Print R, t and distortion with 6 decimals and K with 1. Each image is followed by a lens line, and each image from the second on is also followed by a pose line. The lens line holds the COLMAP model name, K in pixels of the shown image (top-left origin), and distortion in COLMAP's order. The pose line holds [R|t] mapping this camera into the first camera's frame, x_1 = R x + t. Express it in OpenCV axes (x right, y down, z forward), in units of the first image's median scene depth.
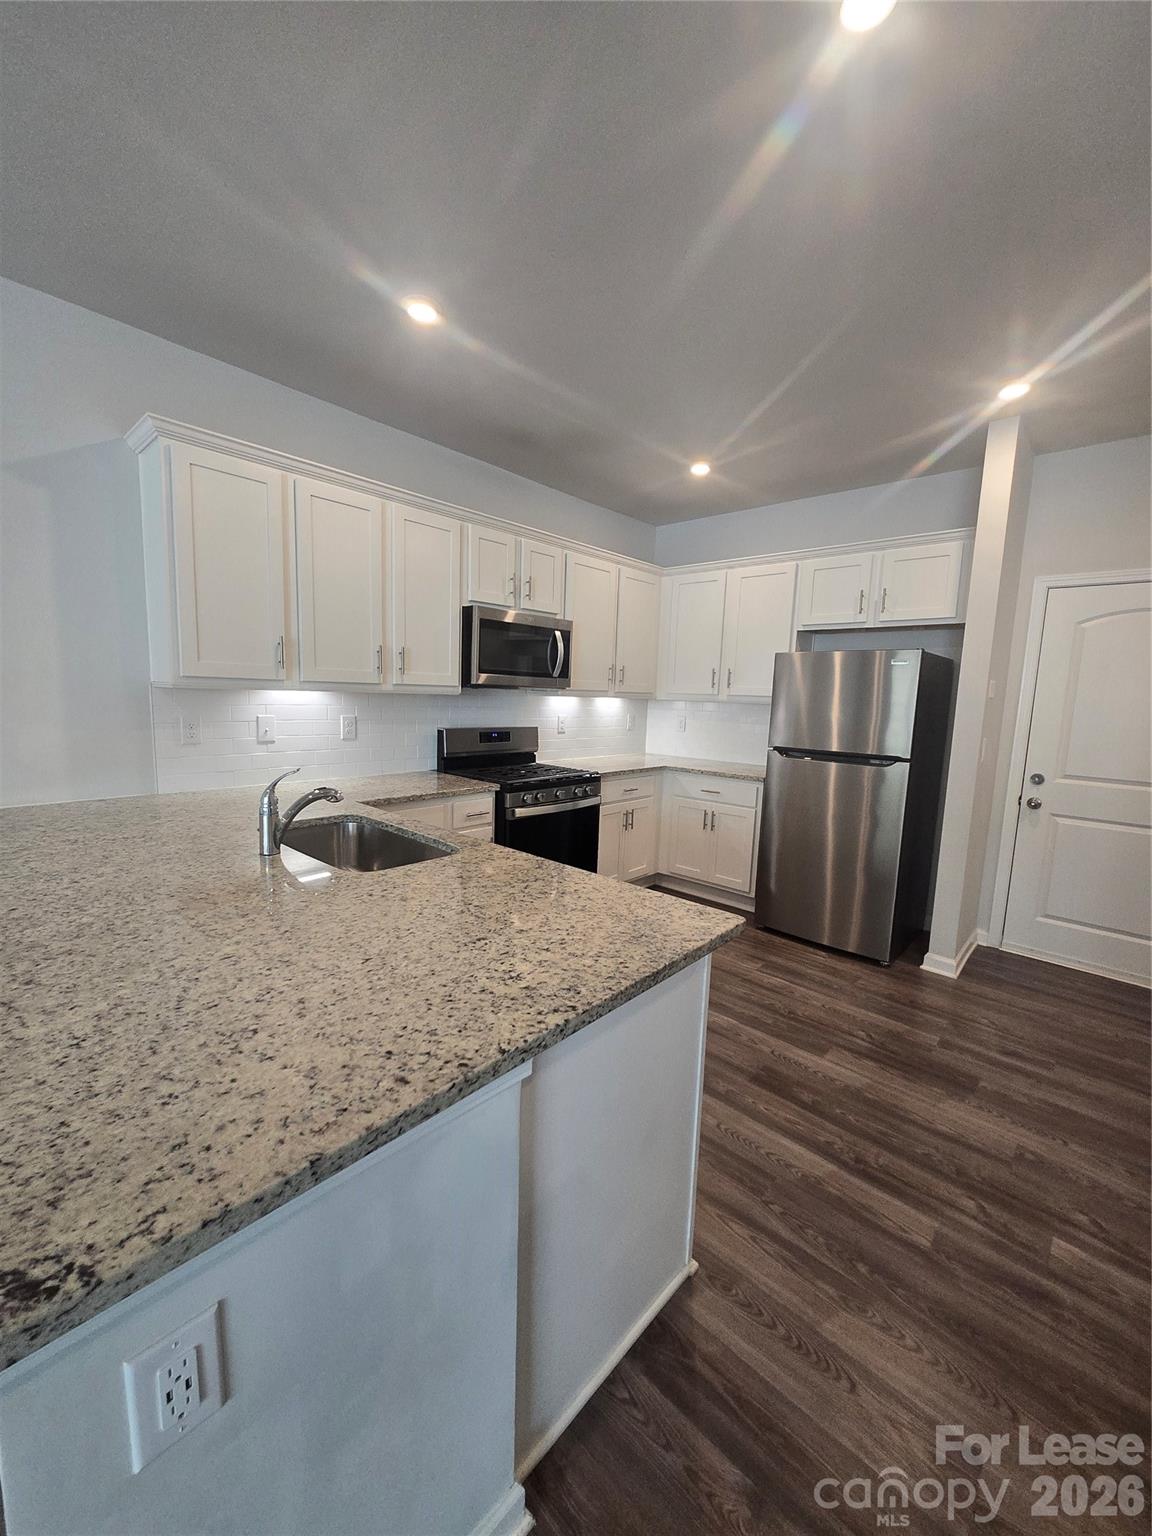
lens RADIAL K [[607.3, 0, 572.7], [0, 607.3, 763.9], [0, 0, 1]] dist [-0.002886, -0.000178]
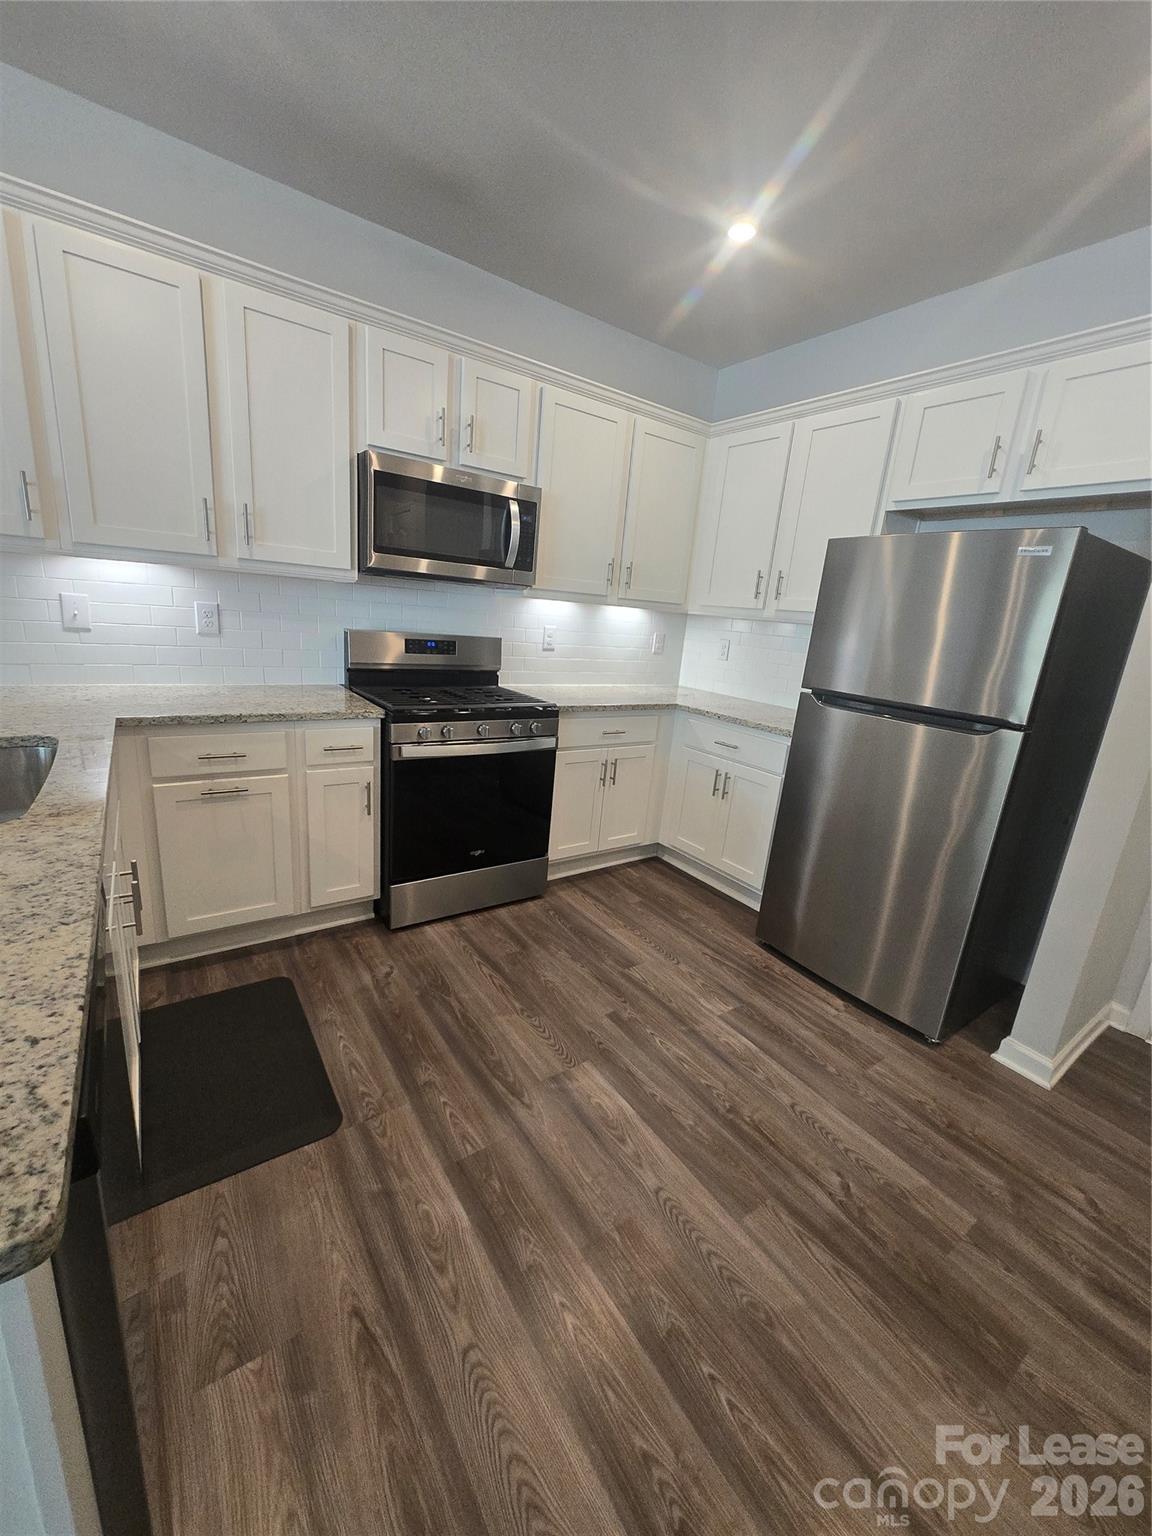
lens RADIAL K [[607.3, 0, 572.7], [0, 607.3, 763.9], [0, 0, 1]] dist [-0.002886, -0.000178]
pose [[0.975325, 0.101027, -0.196302, 0.213203], [-0.076794, 0.988877, 0.127373, -0.010428], [0.206987, -0.109156, 0.972235, 0.291911]]
